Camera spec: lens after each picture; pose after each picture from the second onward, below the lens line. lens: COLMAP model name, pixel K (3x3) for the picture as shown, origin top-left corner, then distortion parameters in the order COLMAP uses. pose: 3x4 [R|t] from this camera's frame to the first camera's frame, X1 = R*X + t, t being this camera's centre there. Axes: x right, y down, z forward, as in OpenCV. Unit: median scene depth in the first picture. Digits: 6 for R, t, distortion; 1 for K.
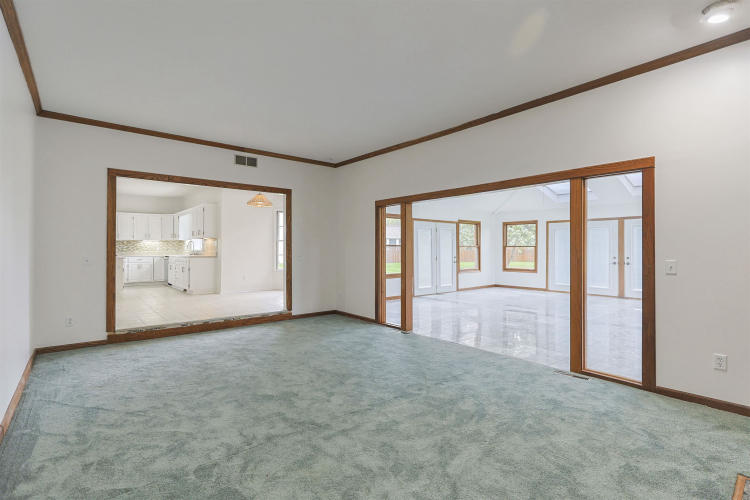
lens RADIAL K [[354.6, 0, 375.9], [0, 354.6, 247.5], [0, 0, 1]] dist [-0.001896, 0.000279]
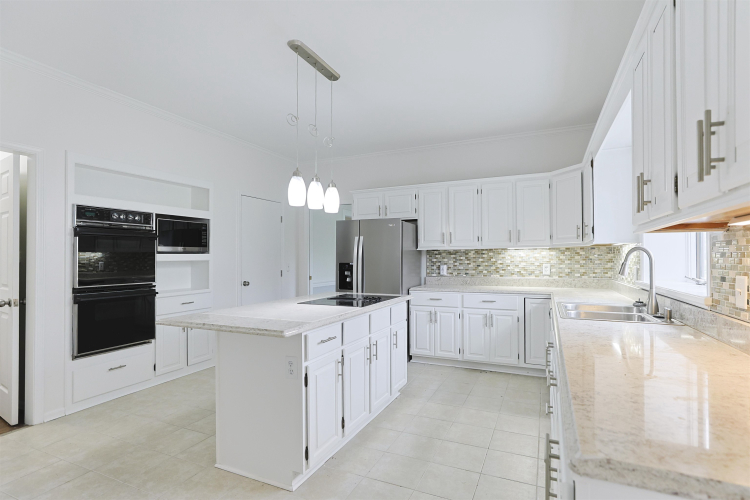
lens RADIAL K [[354.6, 0, 377.4], [0, 354.6, 253.2], [0, 0, 1]] dist [-0.001896, 0.000279]
pose [[0.402411, -0.012819, -0.915369, -0.370196], [-0.001478, 0.999892, -0.014652, -0.009091], [0.915458, 0.007249, 0.402349, 0.731558]]
